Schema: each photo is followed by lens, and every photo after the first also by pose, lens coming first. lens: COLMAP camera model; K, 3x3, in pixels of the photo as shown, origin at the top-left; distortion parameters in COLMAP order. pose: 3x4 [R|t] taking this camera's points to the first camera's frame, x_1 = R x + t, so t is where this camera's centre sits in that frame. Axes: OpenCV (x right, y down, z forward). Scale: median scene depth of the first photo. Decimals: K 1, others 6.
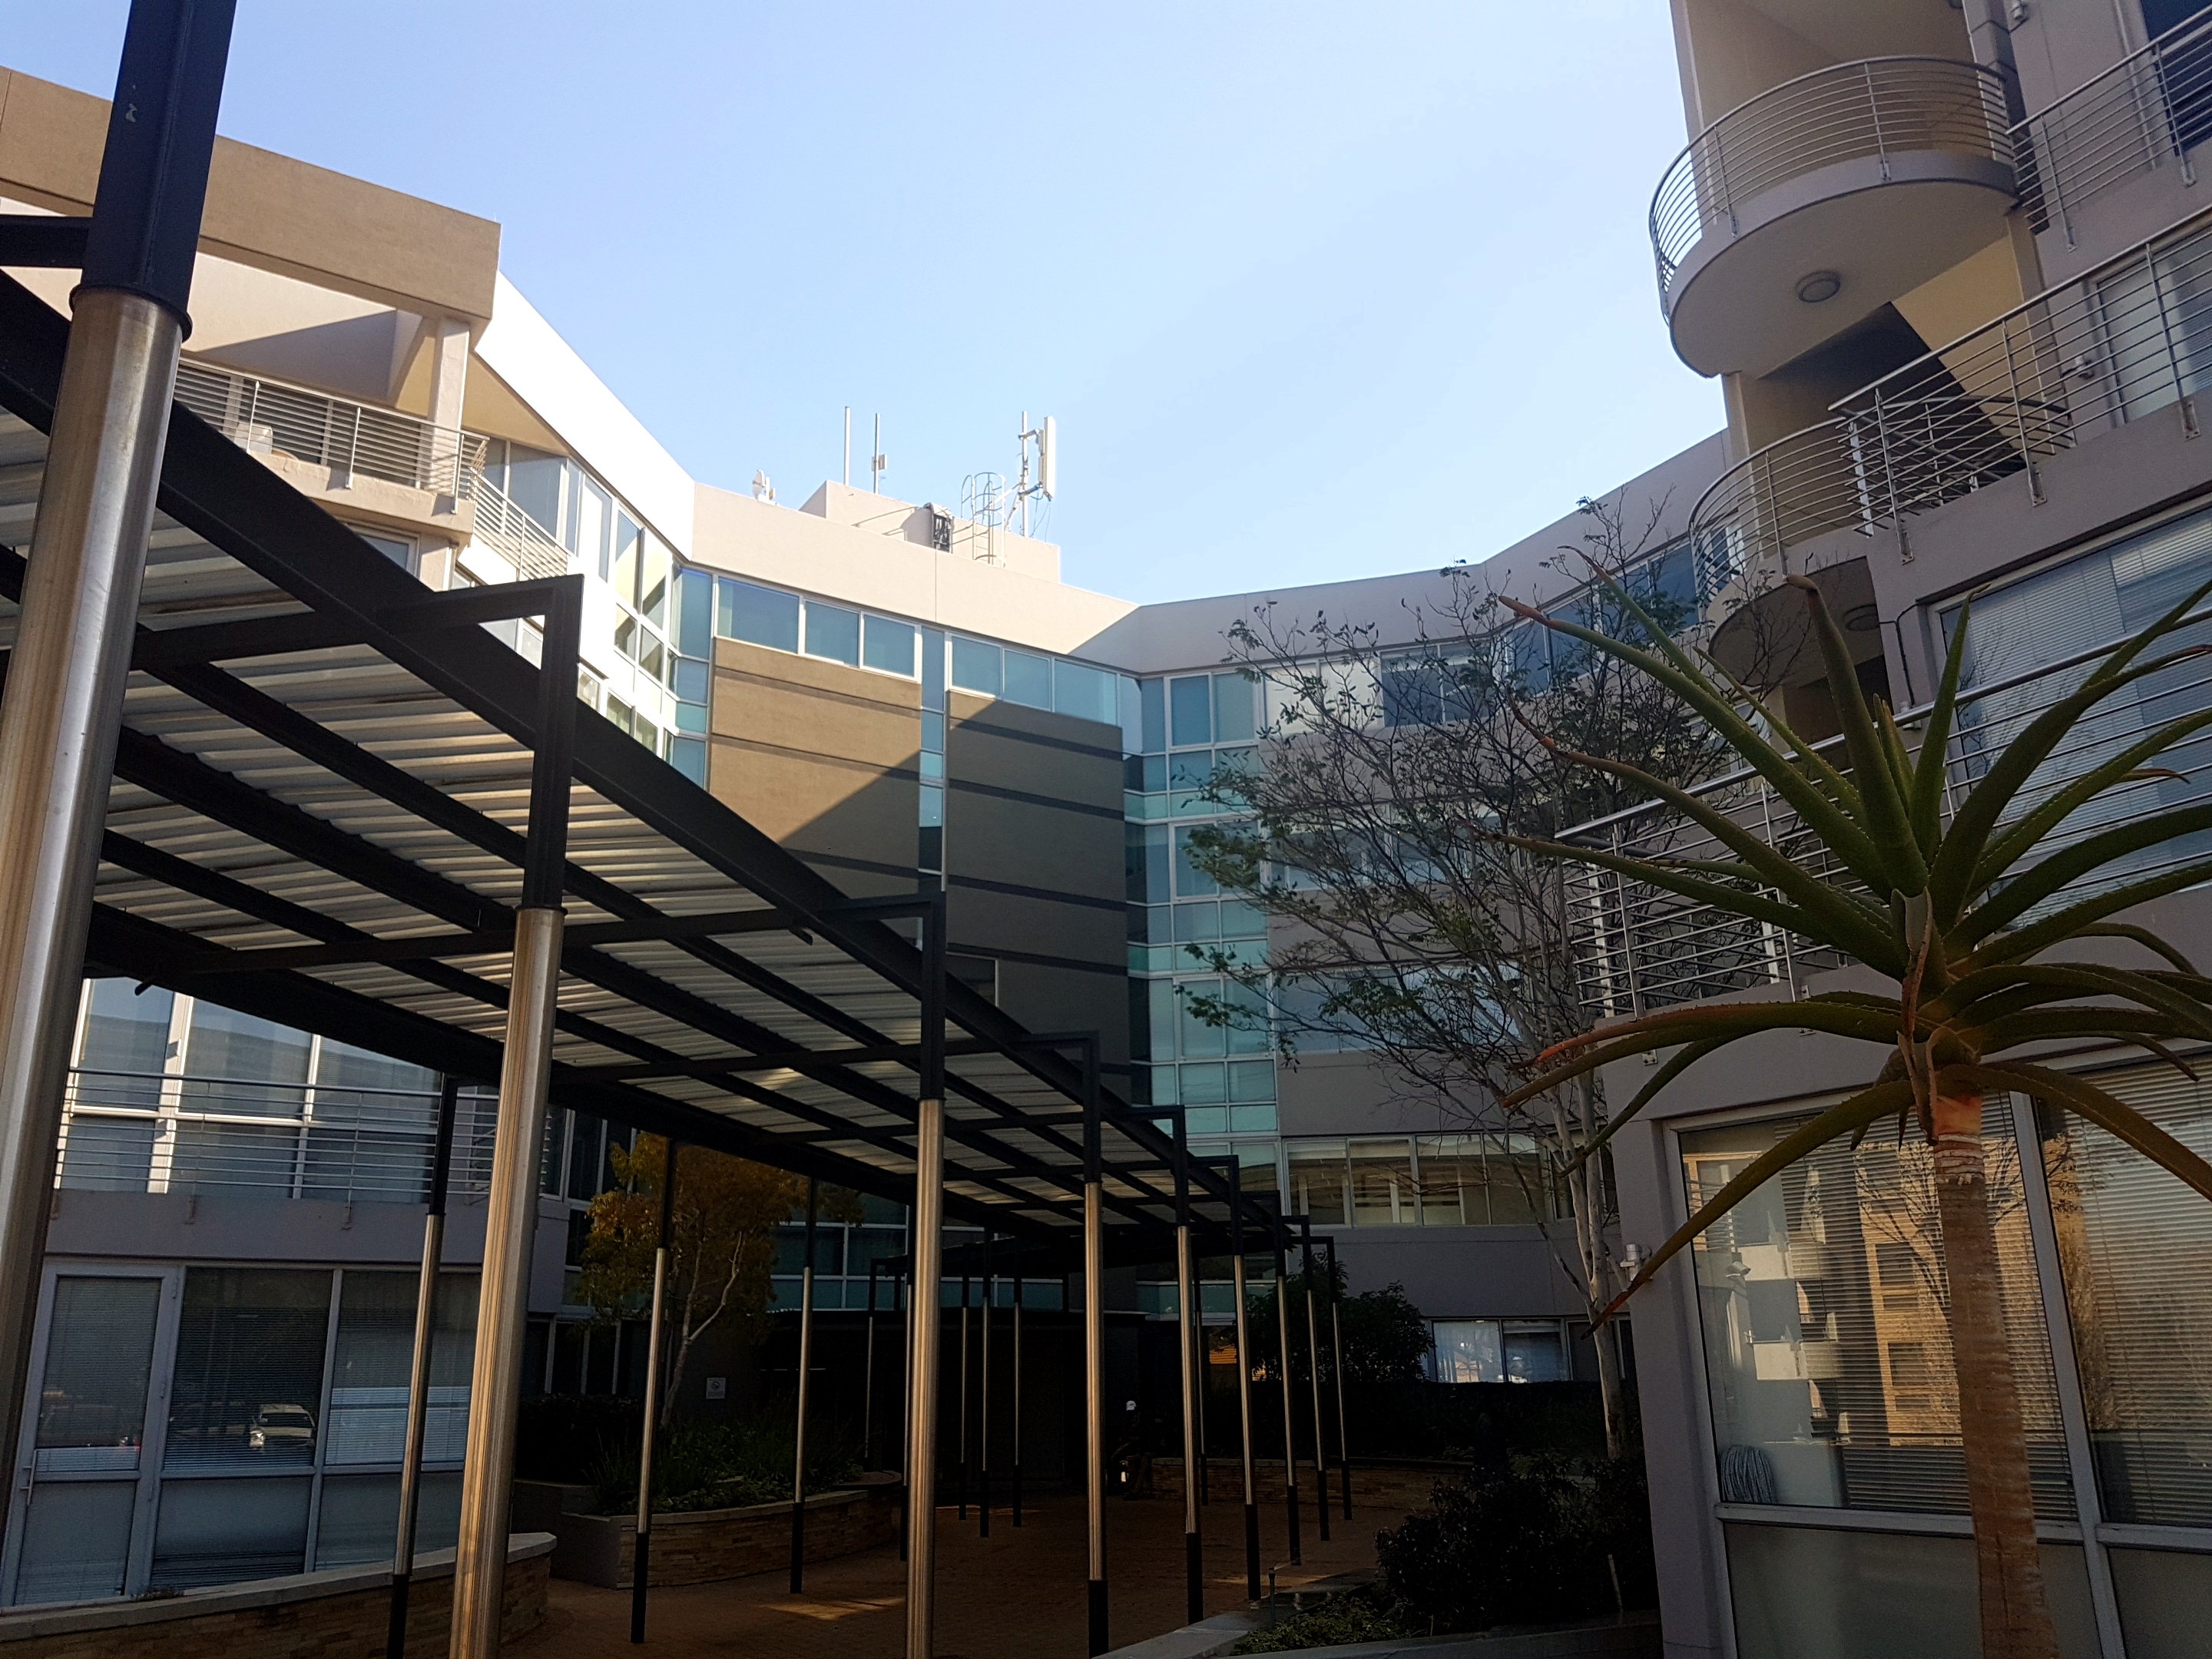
lens RADIAL K [[1713.9, 0, 1050.2], [0, 1713.9, 839.9], [0, 0, 1]] dist [0.185657, -0.280203]
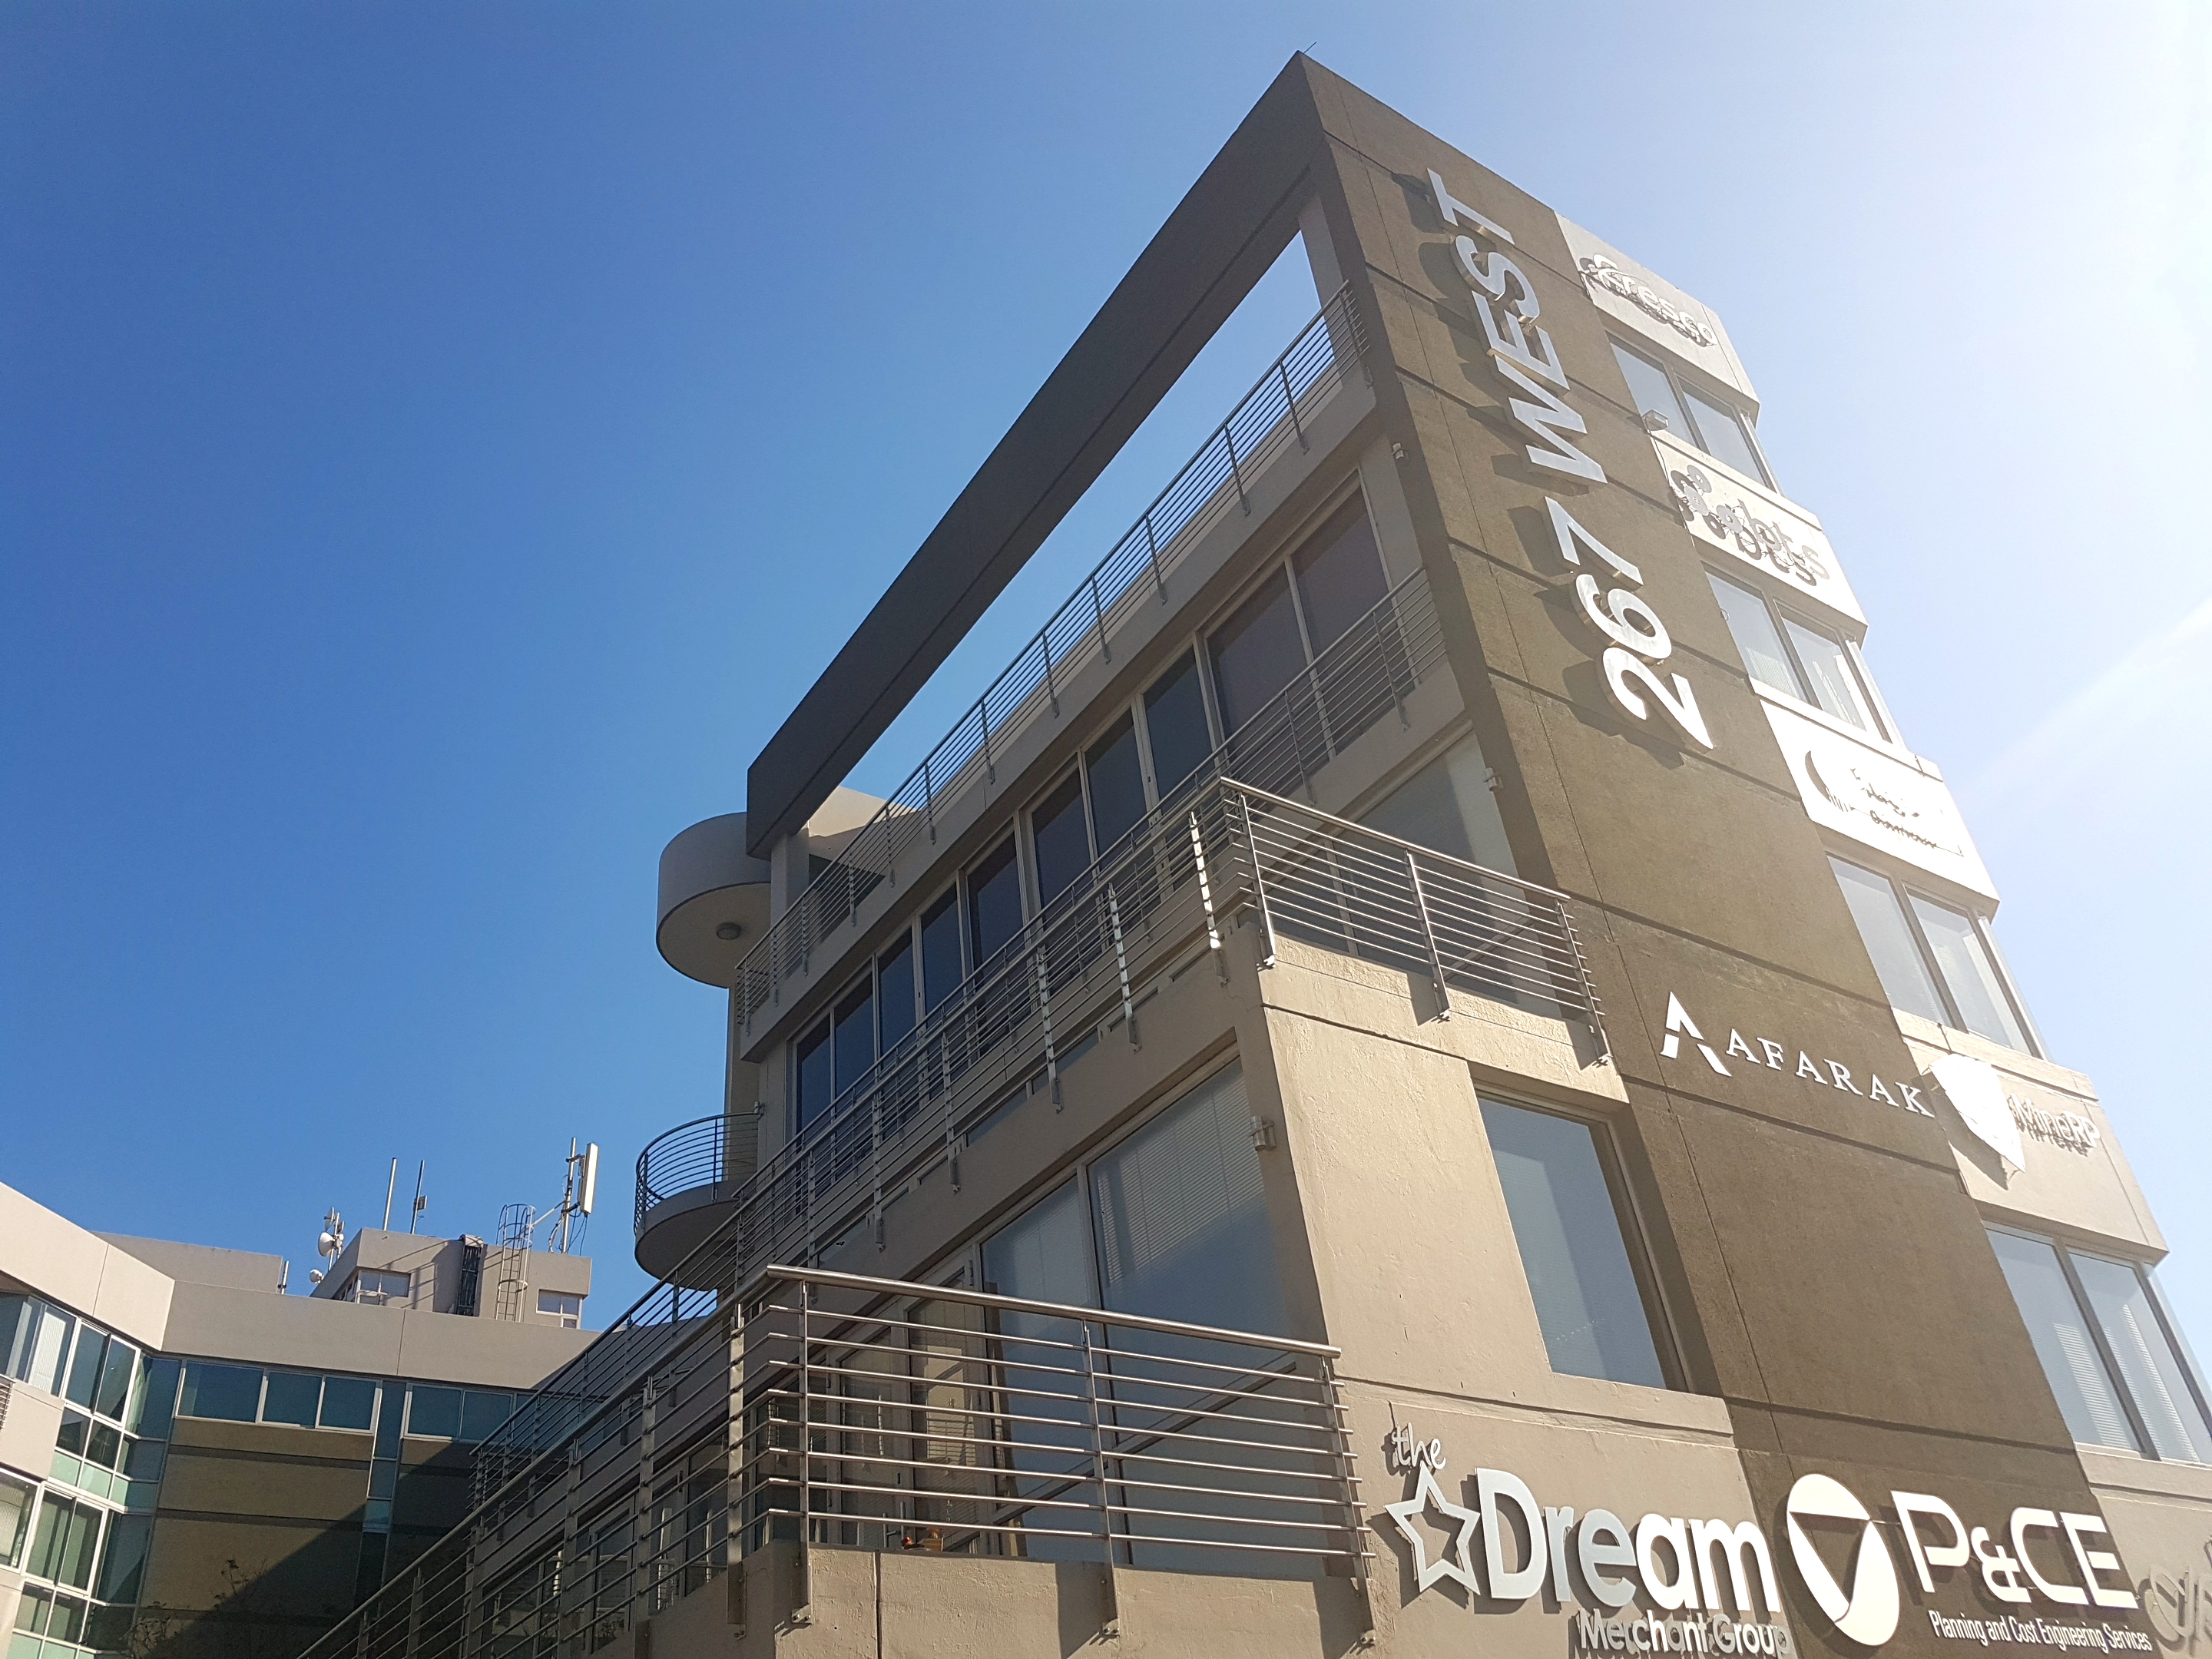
lens RADIAL K [[1713.9, 0, 1050.2], [0, 1713.9, 839.9], [0, 0, 1]] dist [0.185657, -0.280203]
pose [[0.996077, -0.039146, 0.079356, 0.301222], [0.061198, 0.952514, -0.298280, -0.092140], [-0.063912, 0.301967, 0.951174, -0.279925]]
